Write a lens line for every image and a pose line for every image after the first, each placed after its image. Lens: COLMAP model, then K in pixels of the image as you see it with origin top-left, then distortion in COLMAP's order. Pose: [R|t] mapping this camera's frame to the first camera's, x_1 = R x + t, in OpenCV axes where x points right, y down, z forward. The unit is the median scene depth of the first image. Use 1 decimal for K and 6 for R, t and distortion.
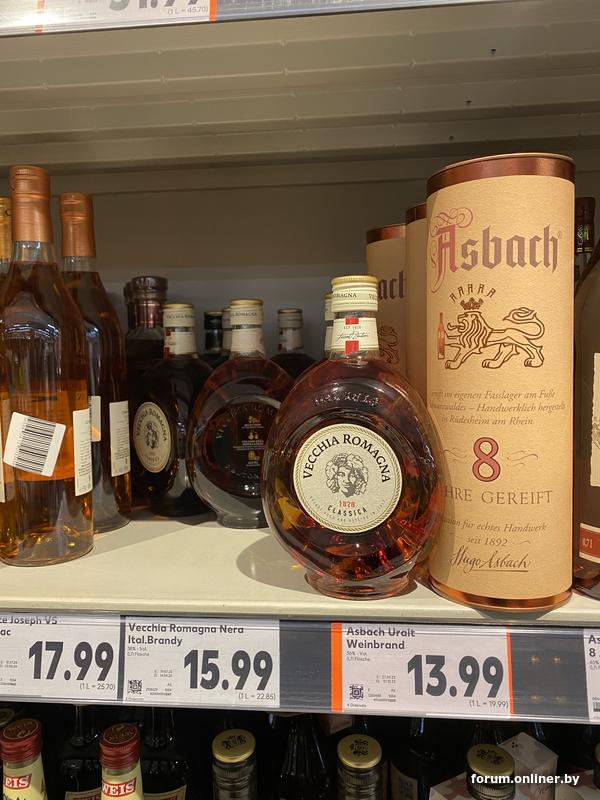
lens RADIAL K [[622.4, 0, 300.0], [0, 622.4, 400.0], [0, 0, 1]] dist [0.075068, -0.081857]
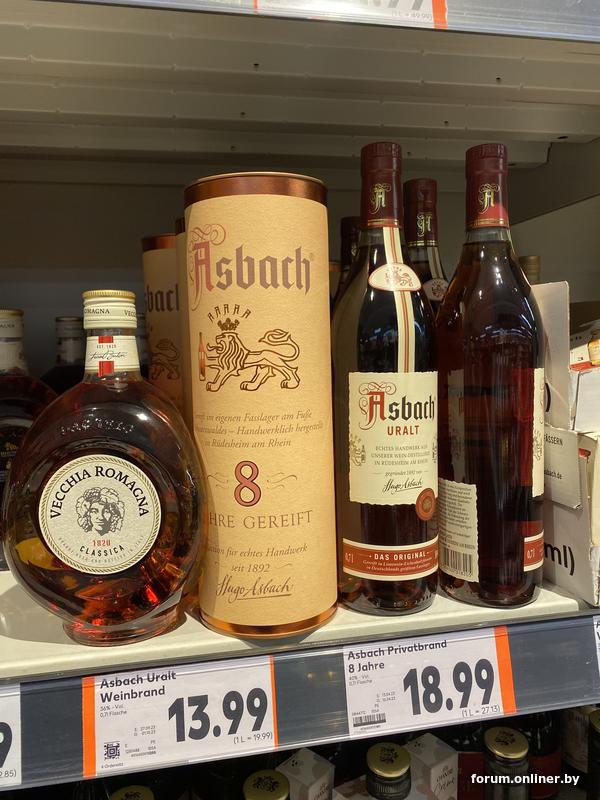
lens RADIAL K [[622.4, 0, 300.0], [0, 622.4, 400.0], [0, 0, 1]] dist [0.075068, -0.081857]
pose [[0.962744, -0.029013, 0.268855, 0.116358], [0.029129, 0.999569, 0.003559, -0.036420], [-0.268843, 0.004405, 0.963174, 0.043234]]
